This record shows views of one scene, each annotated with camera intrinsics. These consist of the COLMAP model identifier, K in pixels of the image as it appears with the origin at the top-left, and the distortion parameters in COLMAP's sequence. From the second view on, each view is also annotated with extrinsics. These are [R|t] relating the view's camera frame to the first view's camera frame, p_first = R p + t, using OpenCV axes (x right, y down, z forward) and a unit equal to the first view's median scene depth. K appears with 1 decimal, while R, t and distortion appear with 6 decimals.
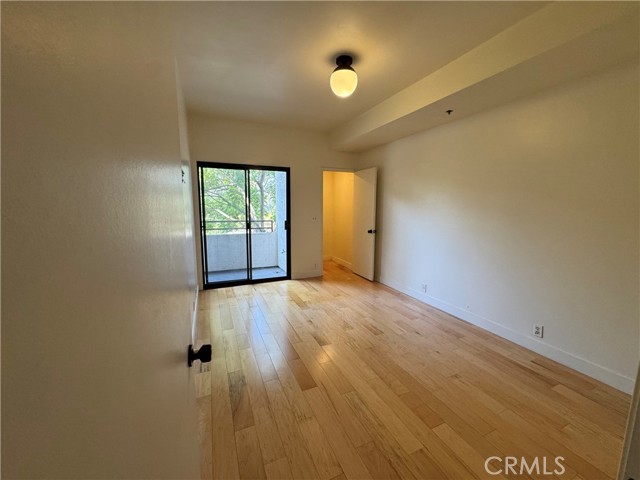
lens RADIAL K [[255.1, 0, 322.3], [0, 255.1, 238.3], [0, 0, 1]] dist [0.000688, -0.000203]
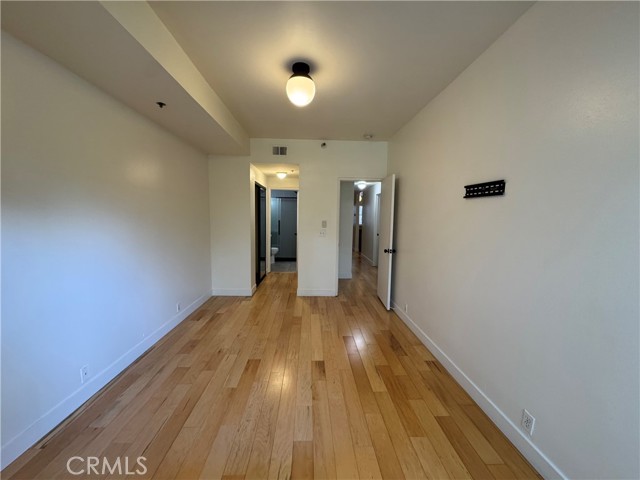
lens RADIAL K [[255.1, 0, 319.5], [0, 255.1, 240.6], [0, 0, 1]] dist [0.000688, -0.000203]
pose [[-0.929318, -0.055973, 0.365014, -0.304411], [0.024705, 0.976808, 0.212686, -0.232491], [-0.368454, 0.206671, -0.906382, 1.685166]]
